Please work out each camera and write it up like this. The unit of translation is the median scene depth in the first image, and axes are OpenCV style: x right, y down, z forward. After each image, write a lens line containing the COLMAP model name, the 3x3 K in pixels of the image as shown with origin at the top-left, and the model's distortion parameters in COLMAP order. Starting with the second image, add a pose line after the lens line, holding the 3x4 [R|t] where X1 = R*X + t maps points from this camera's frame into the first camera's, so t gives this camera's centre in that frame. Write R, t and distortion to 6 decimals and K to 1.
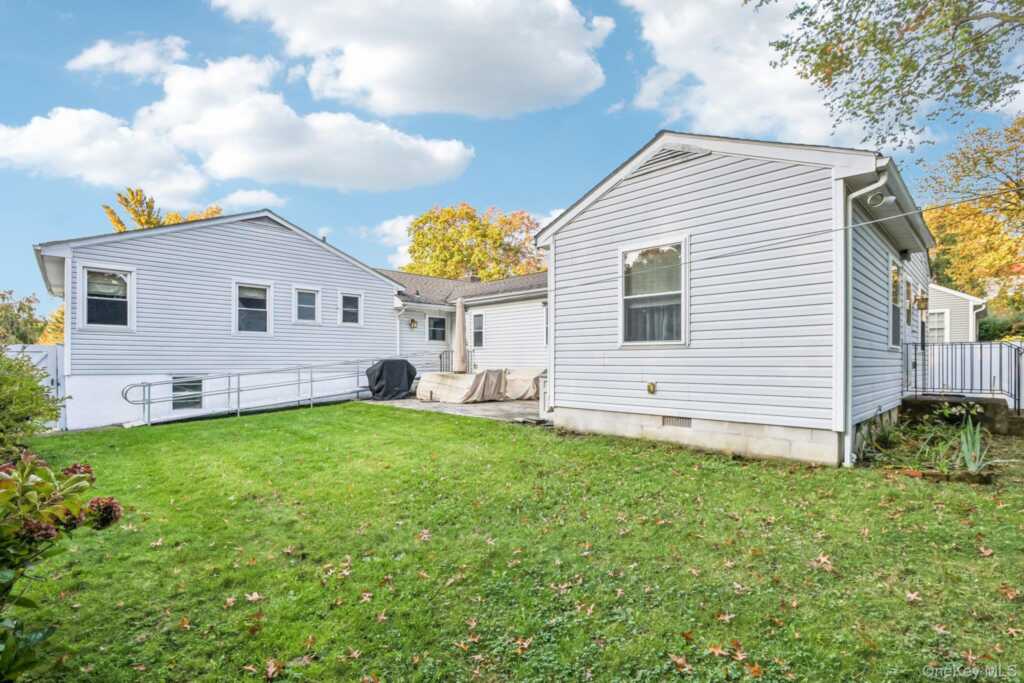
lens RADIAL K [[472.5, 0, 510.5], [0, 472.5, 354.8], [0, 0, 1]] dist [-0.055678, 0.024084]
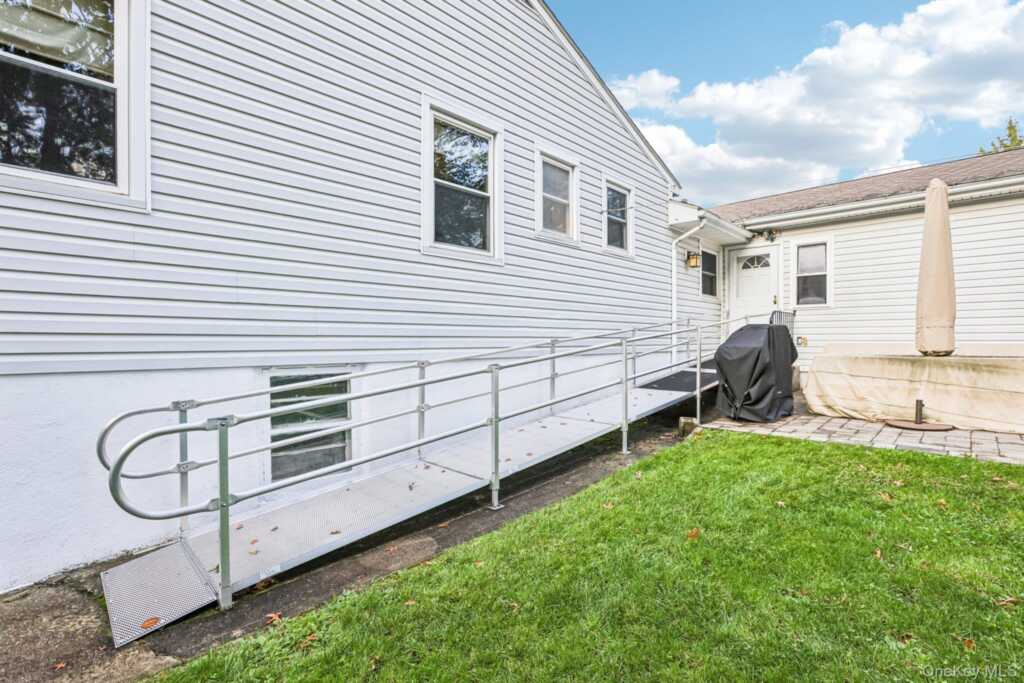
lens RADIAL K [[472.5, 0, 510.5], [0, 472.5, 354.8], [0, 0, 1]] dist [-0.055678, 0.024084]
pose [[0.999635, -0.007543, 0.025953, -0.502716], [0.006400, 0.999018, 0.043831, 0.017783], [-0.026258, -0.043648, 0.998702, 0.591697]]
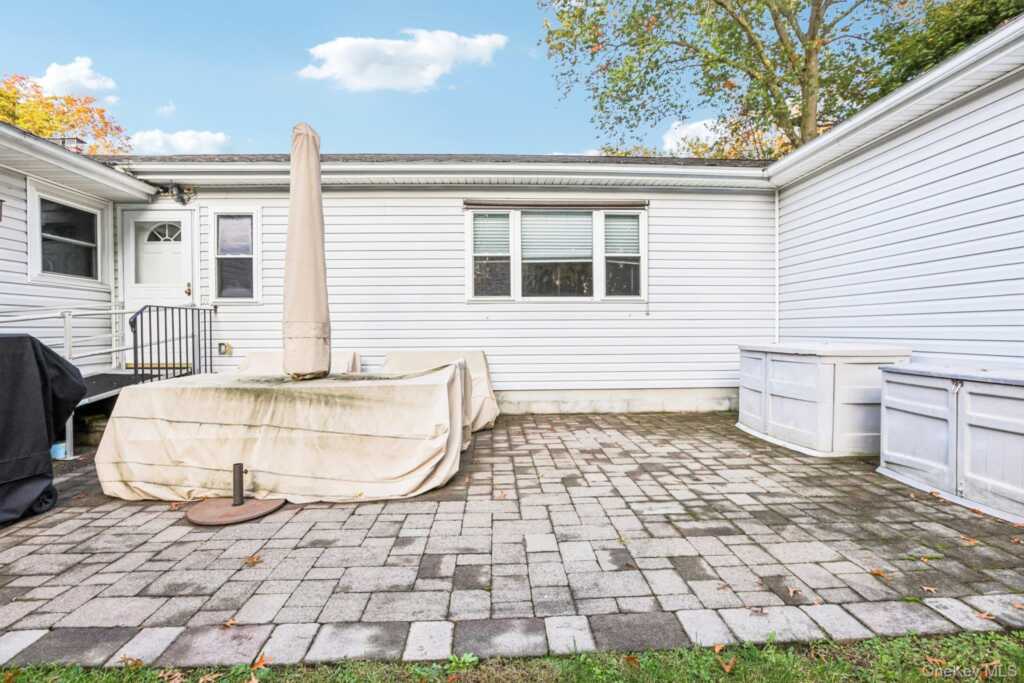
lens RADIAL K [[469.2, 0, 507.4], [0, 469.2, 337.7], [0, 0, 1]] dist [-0.056697, 0.018139]
pose [[0.668412, -0.017306, 0.743590, -0.237758], [-0.003185, 0.999654, 0.026129, 0.005991], [-0.743784, -0.019833, 0.668126, 0.711429]]
